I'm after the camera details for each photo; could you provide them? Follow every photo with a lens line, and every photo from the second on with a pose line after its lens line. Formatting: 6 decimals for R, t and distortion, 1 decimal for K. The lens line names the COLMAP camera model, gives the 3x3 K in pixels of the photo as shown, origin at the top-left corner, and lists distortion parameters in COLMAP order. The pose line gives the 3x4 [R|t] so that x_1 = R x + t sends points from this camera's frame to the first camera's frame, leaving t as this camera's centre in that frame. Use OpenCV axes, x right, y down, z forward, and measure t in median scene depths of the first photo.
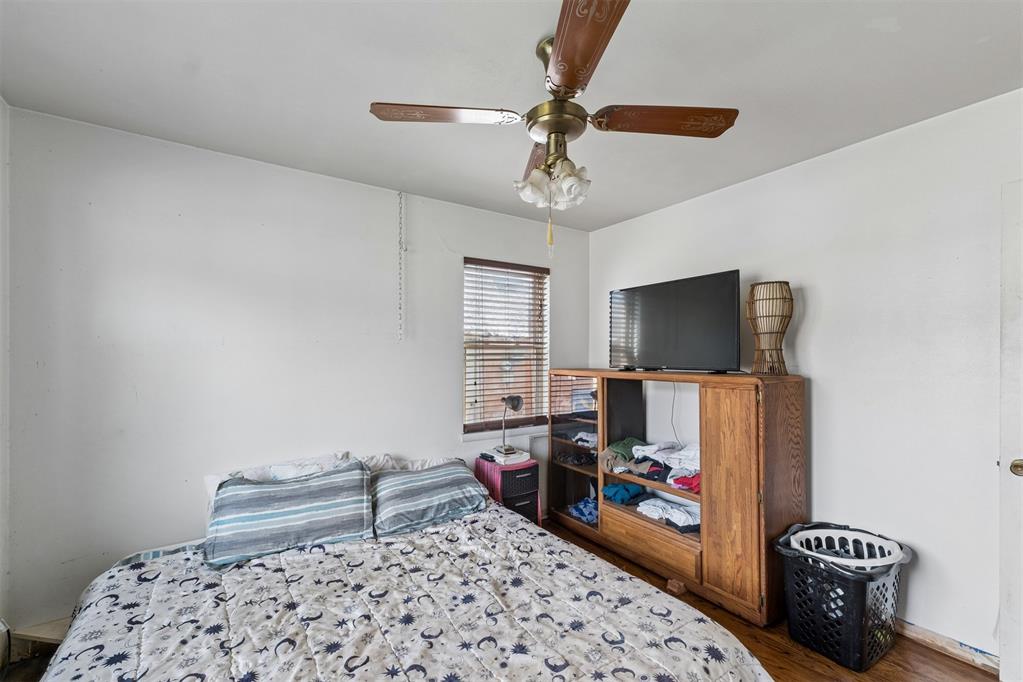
lens RADIAL K [[428.3, 0, 511.3], [0, 428.3, 345.8], [0, 0, 1]] dist [0.001000, 0.000497]
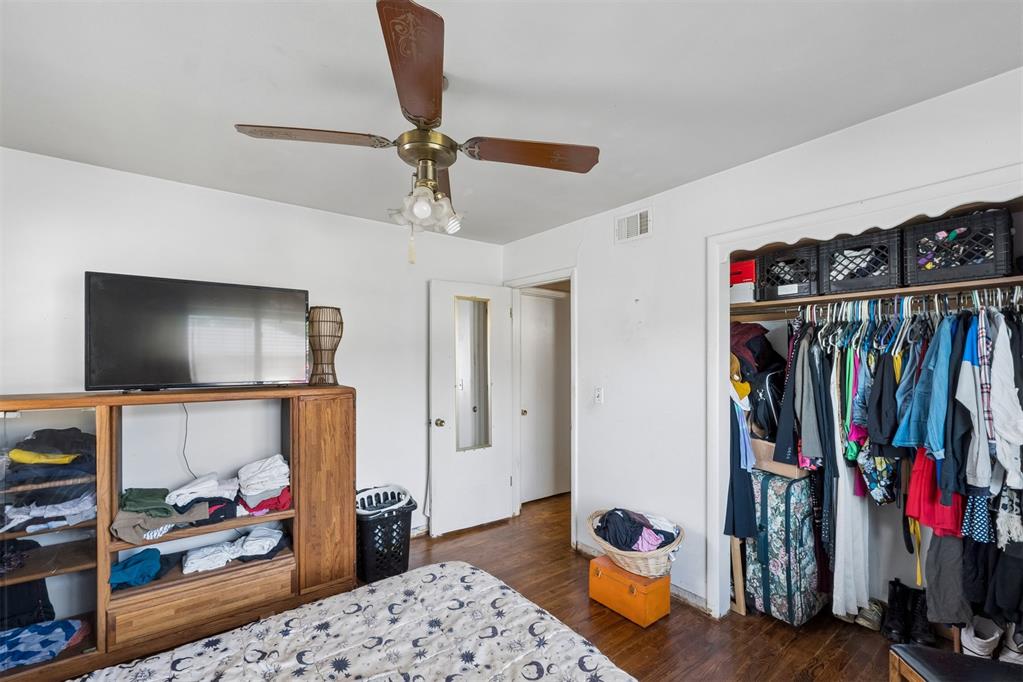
lens RADIAL K [[428.3, 0, 511.3], [0, 428.3, 345.8], [0, 0, 1]] dist [0.001000, 0.000497]
pose [[-0.056272, 0.029496, 0.997980, -0.629806], [-0.025330, 0.999200, -0.030961, -0.017027], [-0.998094, -0.027021, -0.055480, 0.574054]]
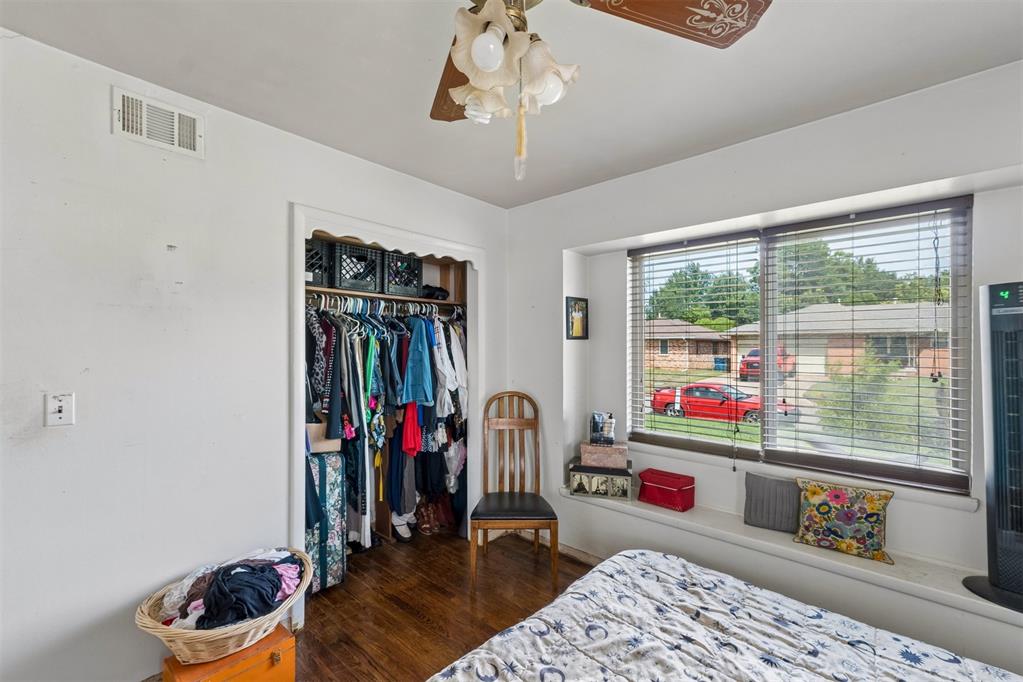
lens RADIAL K [[436.4, 0, 511.5], [0, 436.4, 341.0], [0, 0, 1]] dist [-0.000056, 0.000141]
pose [[-0.971835, -0.012489, -0.235331, 0.155567], [-0.002022, 0.999000, -0.044664, 0.009405], [0.235653, -0.042930, -0.970889, 1.055599]]
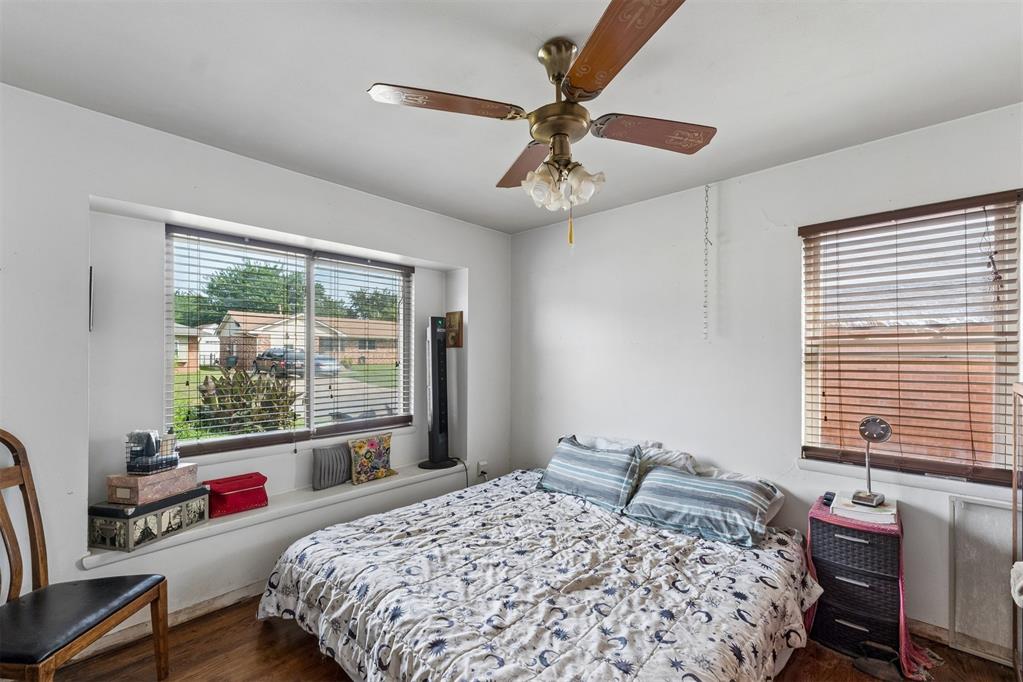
lens RADIAL K [[428.3, 0, 511.3], [0, 428.3, 345.8], [0, 0, 1]] dist [0.001000, 0.000497]
pose [[0.232166, -0.016634, -0.972534, 0.705290], [0.022282, 0.999682, -0.011779, 0.003460], [0.972421, -0.018936, 0.232463, 0.439581]]
